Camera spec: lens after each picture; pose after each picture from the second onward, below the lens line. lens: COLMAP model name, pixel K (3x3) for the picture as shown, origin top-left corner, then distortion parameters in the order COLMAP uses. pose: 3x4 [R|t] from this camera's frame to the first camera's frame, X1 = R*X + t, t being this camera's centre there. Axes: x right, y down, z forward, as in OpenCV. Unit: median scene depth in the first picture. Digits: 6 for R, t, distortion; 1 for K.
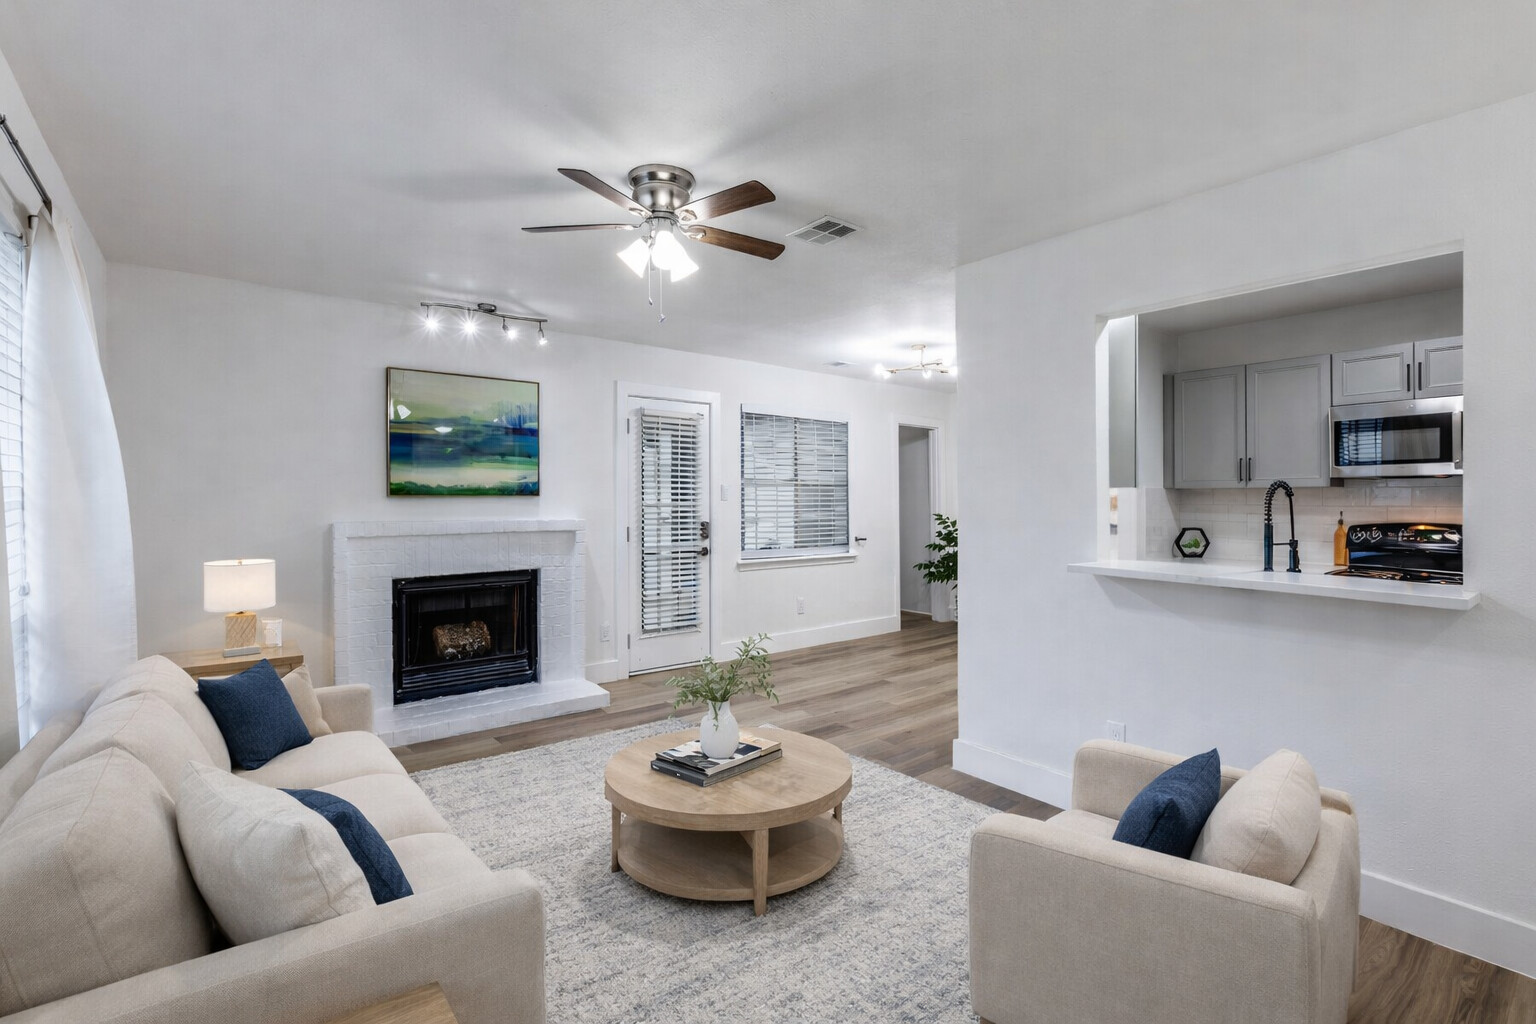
lens RADIAL K [[729.6, 0, 784.4], [0, 729.6, 496.4], [0, 0, 1]] dist [0.011424, -0.000372]
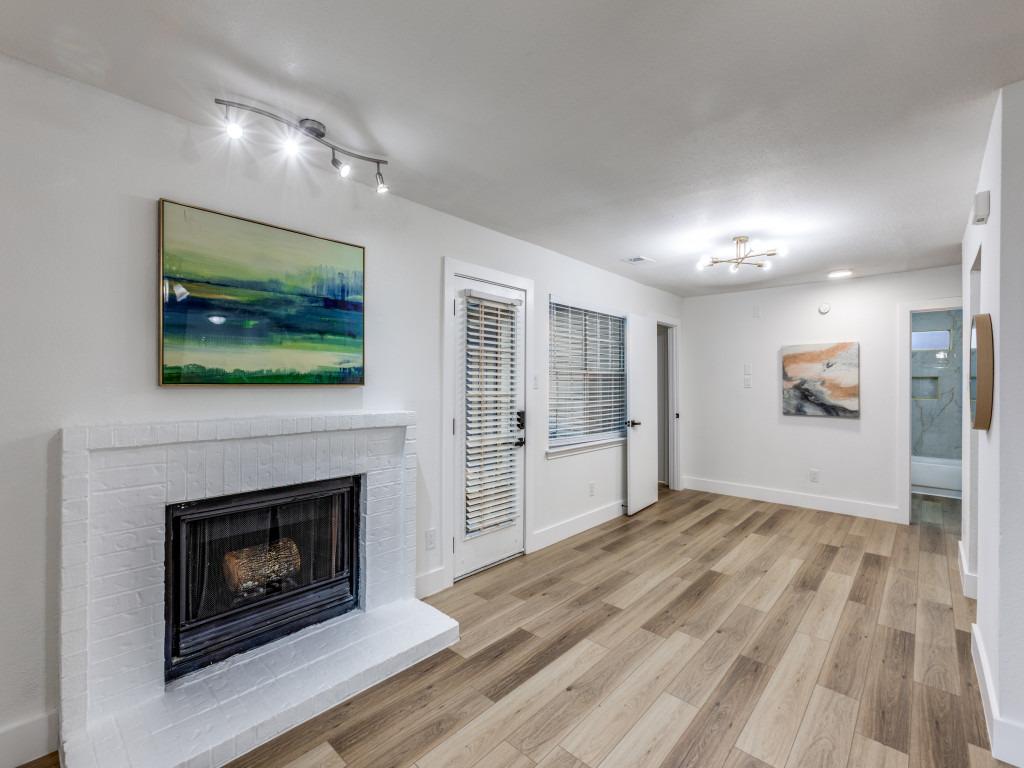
lens RADIAL K [[465.5, 0, 521.7], [0, 465.5, 382.3], [0, 0, 1]] dist [-0.001587, 0.006984]
pose [[0.987441, 0.006144, 0.157872, -0.243644], [-0.005969, 0.999981, -0.001580, -0.003500], [-0.157878, 0.000618, 0.987458, 0.455784]]
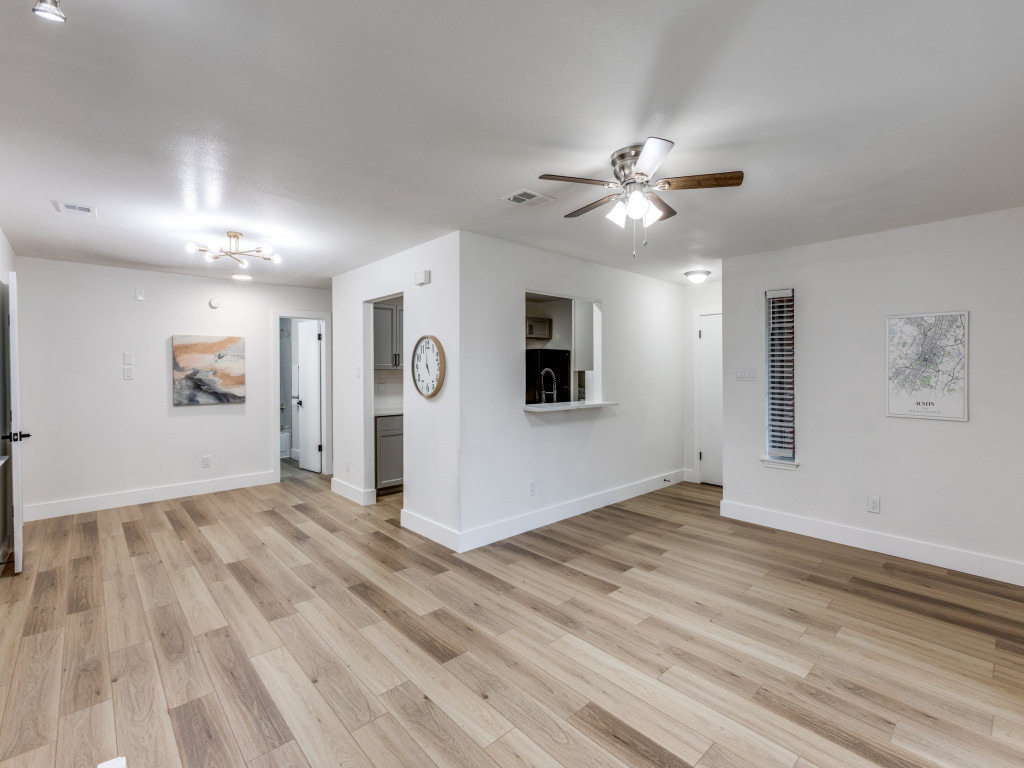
lens RADIAL K [[465.5, 0, 529.5], [0, 465.5, 374.9], [0, 0, 1]] dist [-0.001587, 0.006984]
pose [[-0.079526, -0.009675, 0.996786, -0.574766], [0.008891, 0.999906, 0.010415, -0.007556], [-0.996793, 0.009690, -0.079432, 0.707991]]
